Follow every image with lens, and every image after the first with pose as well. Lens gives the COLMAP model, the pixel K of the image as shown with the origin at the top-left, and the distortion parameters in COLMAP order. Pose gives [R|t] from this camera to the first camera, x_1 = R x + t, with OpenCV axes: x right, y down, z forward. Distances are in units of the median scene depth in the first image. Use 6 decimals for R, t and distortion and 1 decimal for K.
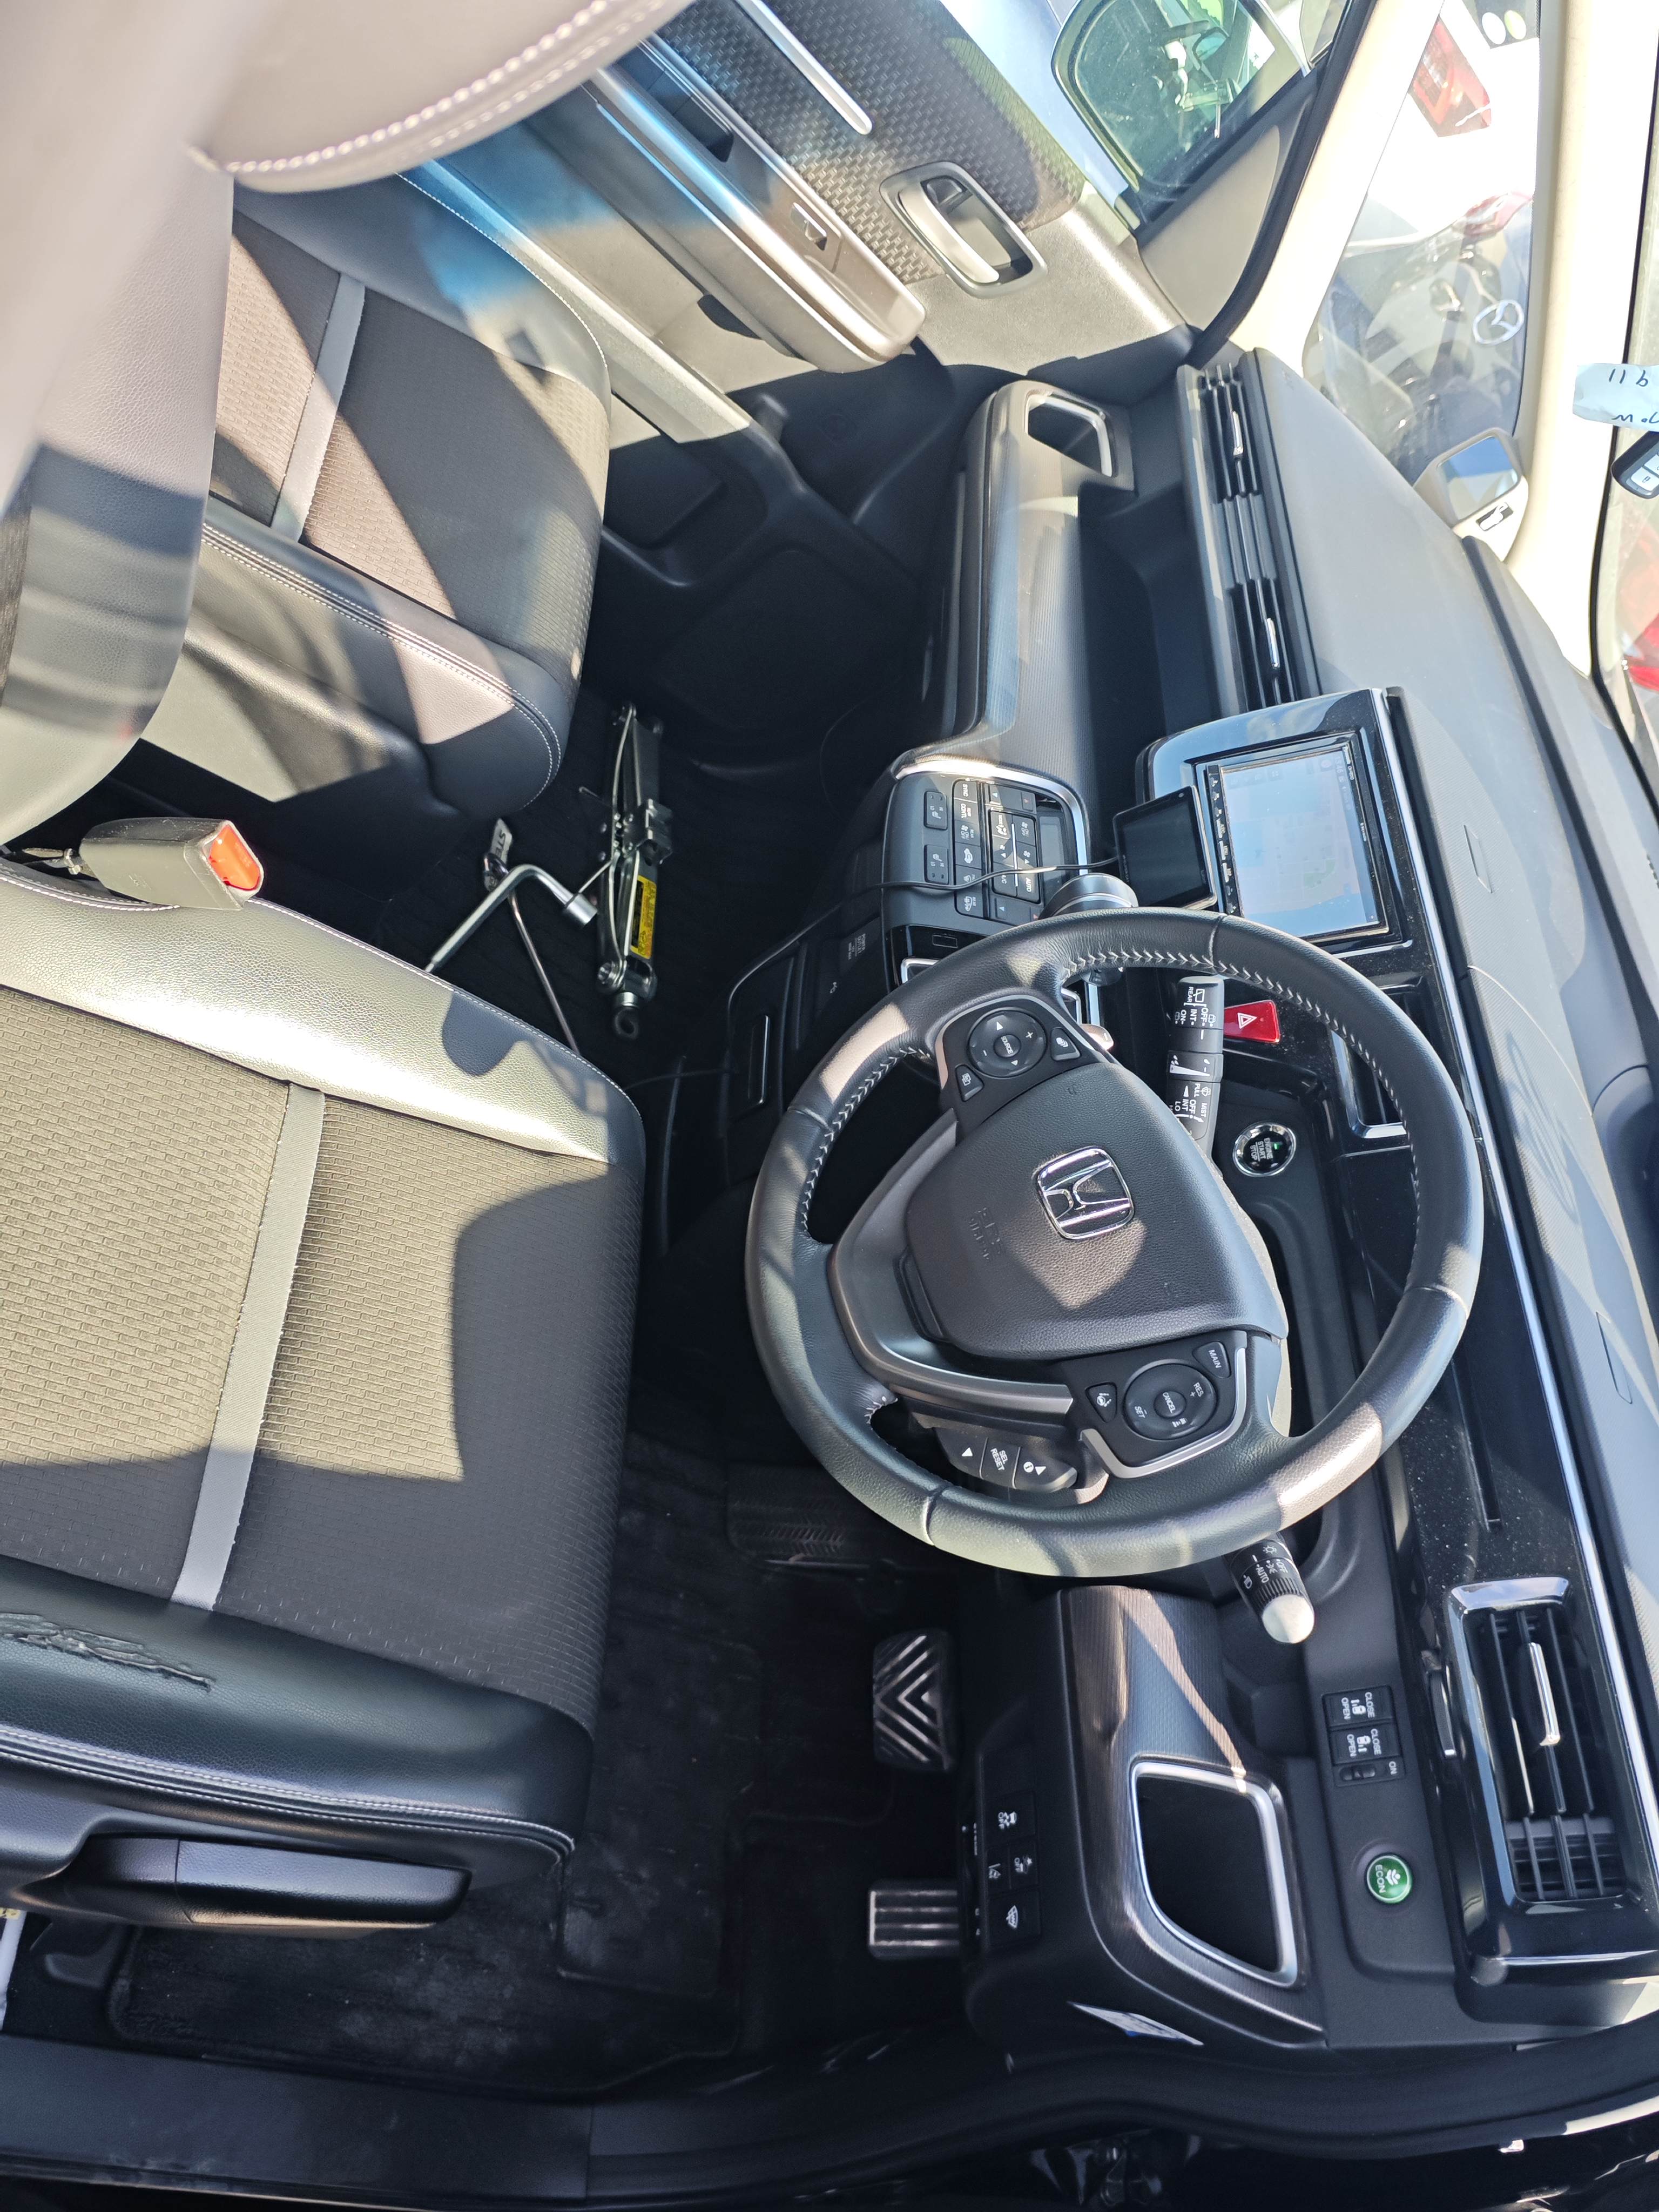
lens RADIAL K [[1836.4, 0, 887.2], [0, 1836.4, 995.2], [0, 0, 1]] dist [0.066719, -0.143875]
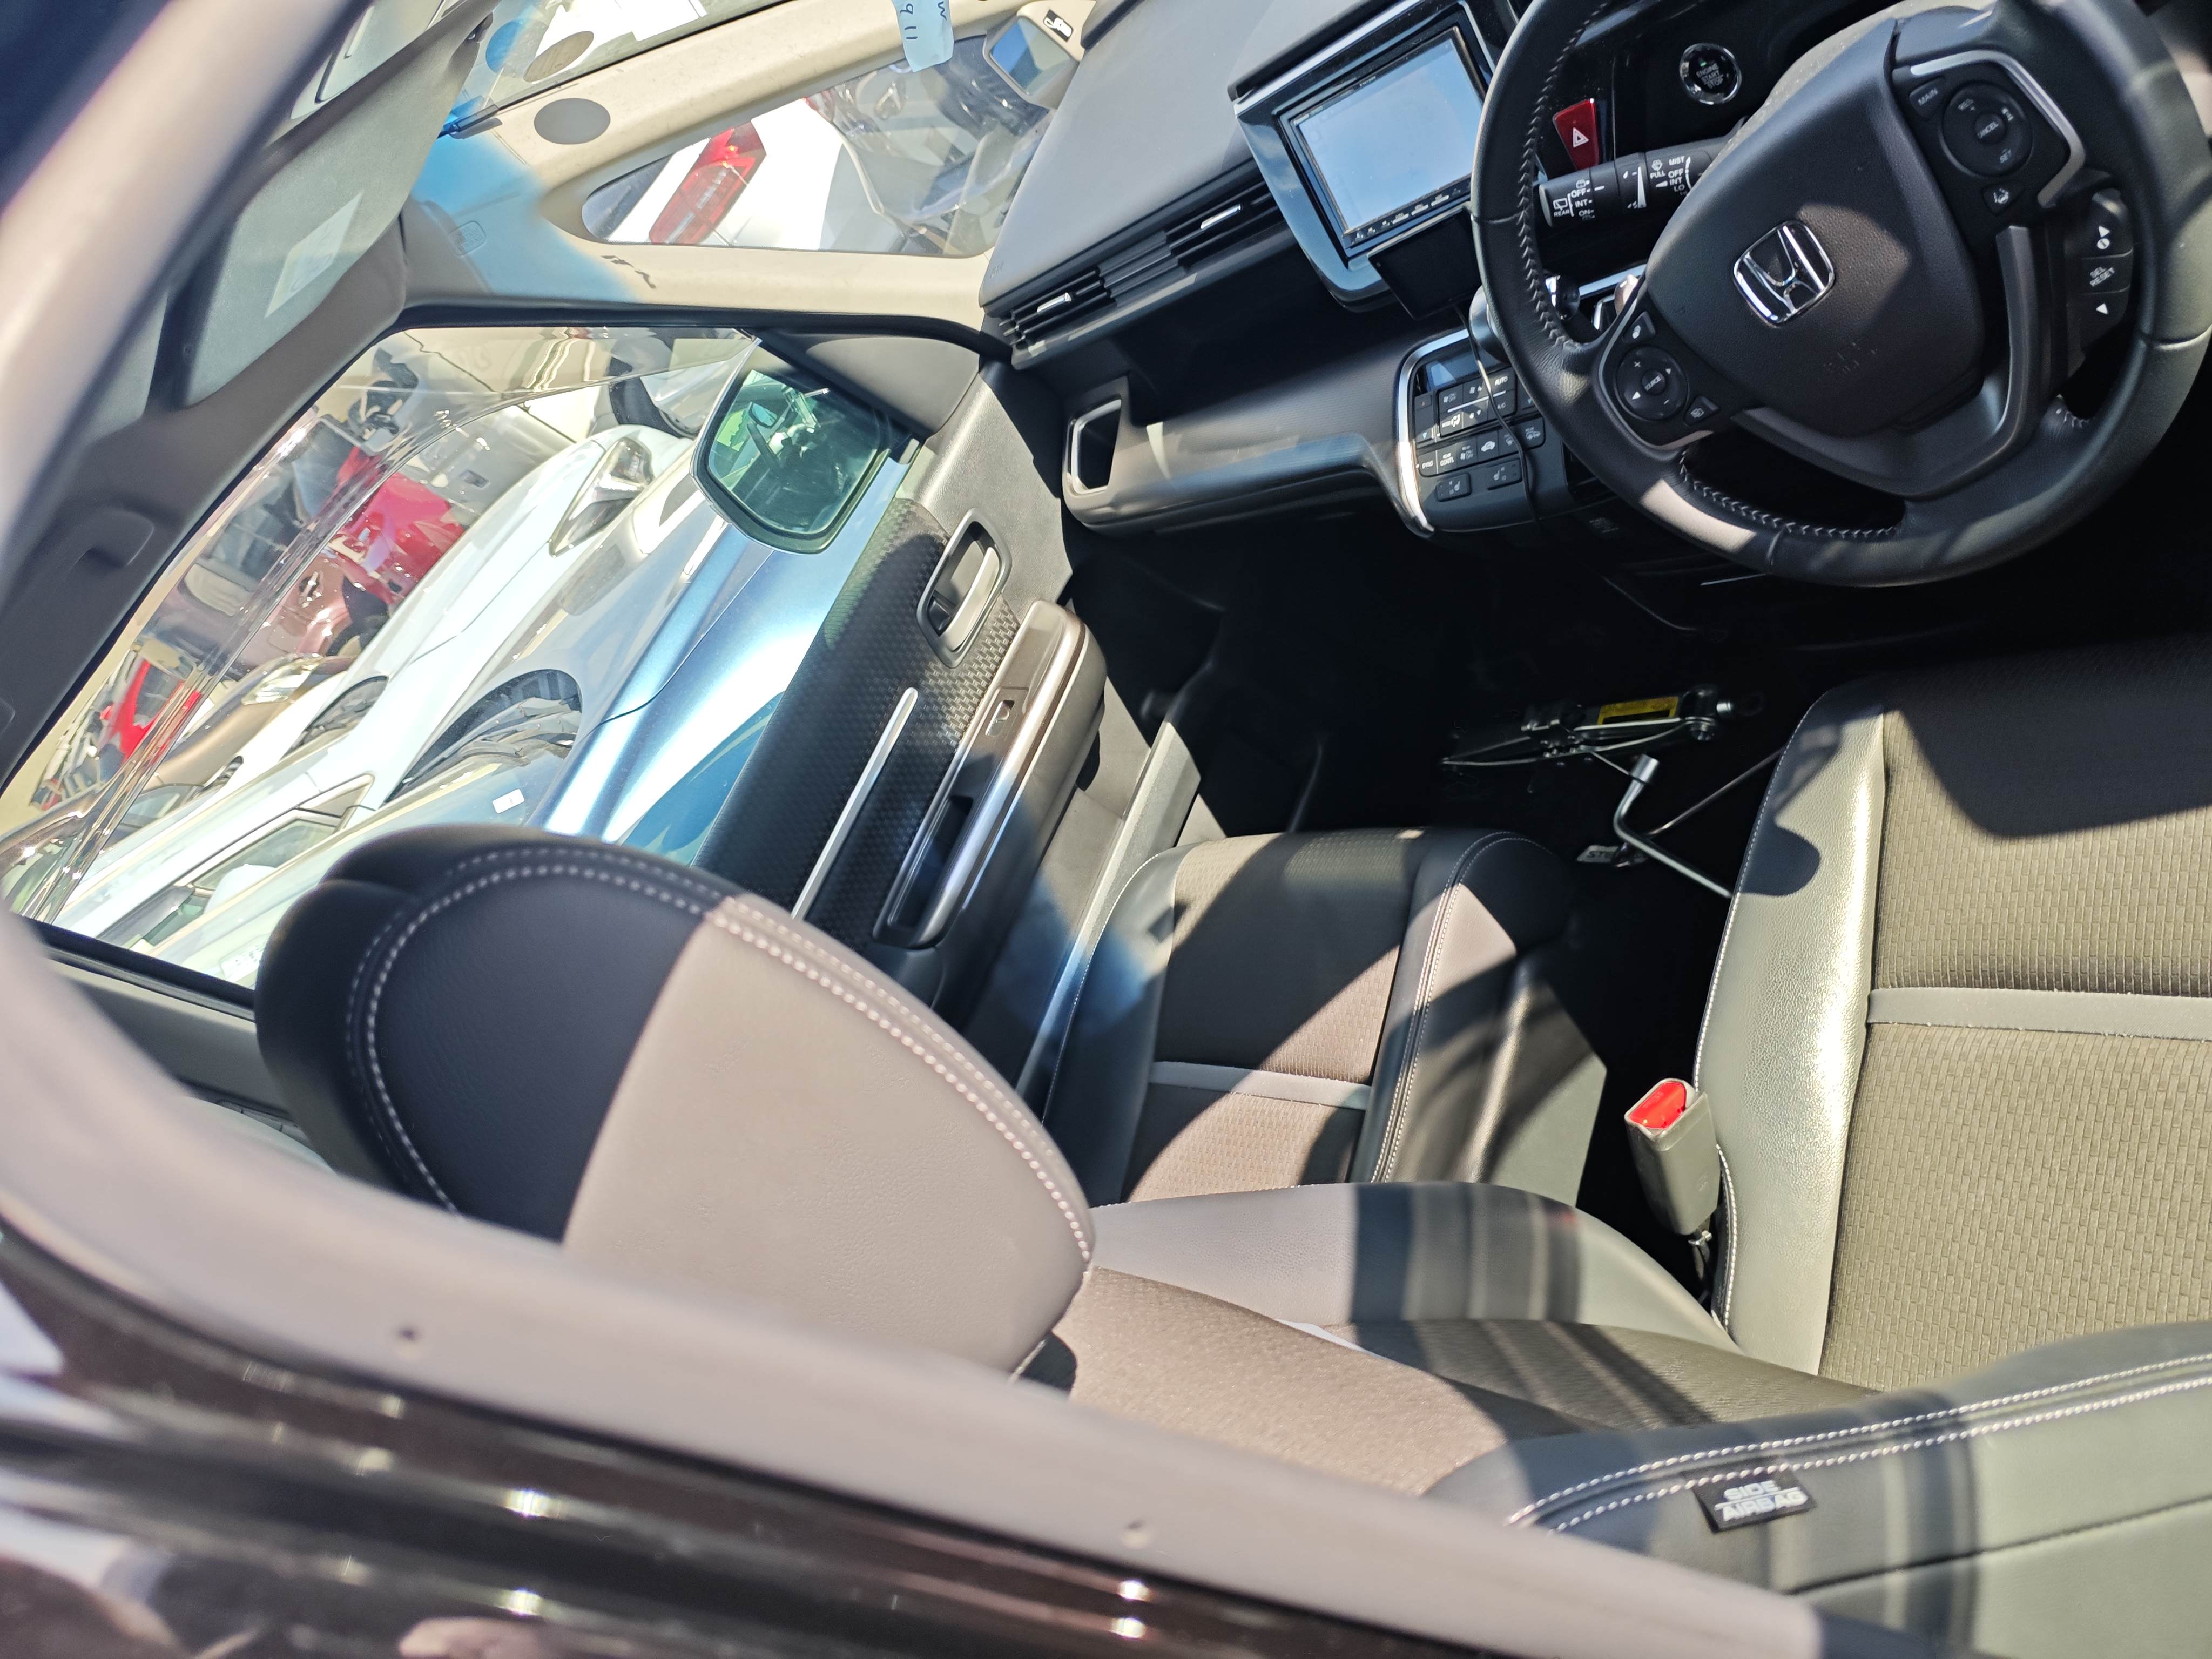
lens RADIAL K [[1839.4, 0, 1015.4], [0, 1839.4, 765.8], [0, 0, 1]] dist [0.003478, -0.009990]
pose [[-0.288927, -0.950319, -0.115821, 0.061803], [0.892724, -0.223747, -0.391127, 0.045251], [0.345781, -0.216403, 0.913020, -0.073840]]
